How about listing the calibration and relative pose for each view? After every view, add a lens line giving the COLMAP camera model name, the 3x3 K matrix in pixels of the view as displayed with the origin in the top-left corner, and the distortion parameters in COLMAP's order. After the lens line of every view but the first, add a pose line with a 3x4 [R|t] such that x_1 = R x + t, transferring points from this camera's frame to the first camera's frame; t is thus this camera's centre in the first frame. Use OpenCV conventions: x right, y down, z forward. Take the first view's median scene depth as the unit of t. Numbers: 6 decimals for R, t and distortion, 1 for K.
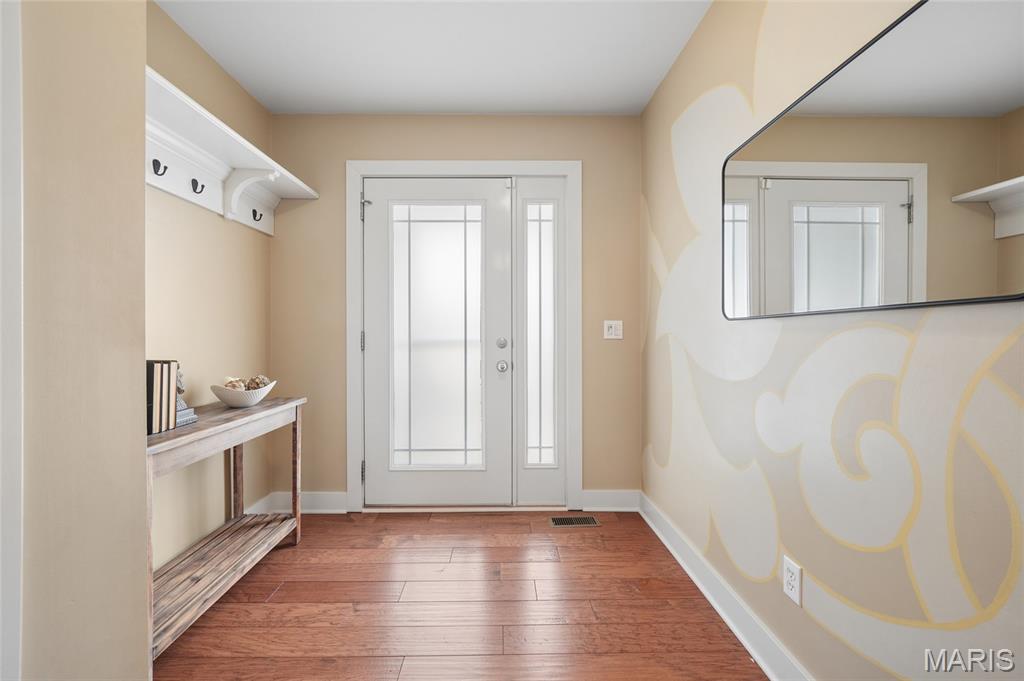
lens RADIAL K [[391.3, 0, 509.8], [0, 391.3, 328.4], [0, 0, 1]] dist [-0.014213, 0.000032]
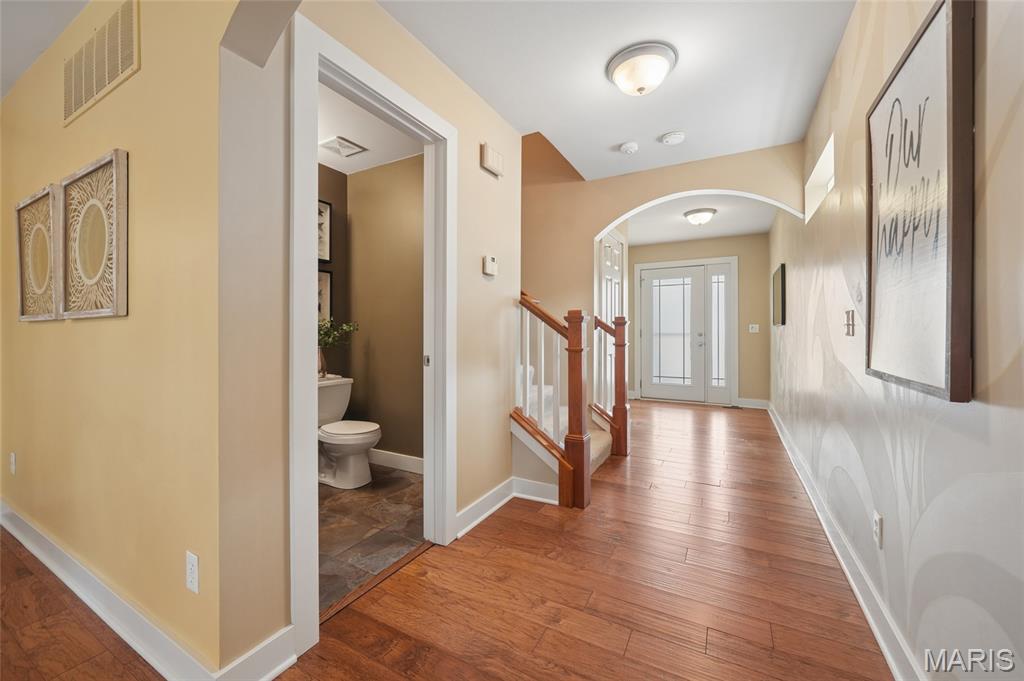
lens RADIAL K [[391.3, 0, 509.8], [0, 391.3, 328.4], [0, 0, 1]] dist [-0.014213, 0.000032]
pose [[0.870404, 0.000076, -0.492337, 0.141000], [-0.003600, 0.999974, -0.006210, 0.020924], [0.492324, 0.007178, 0.870382, -1.670215]]
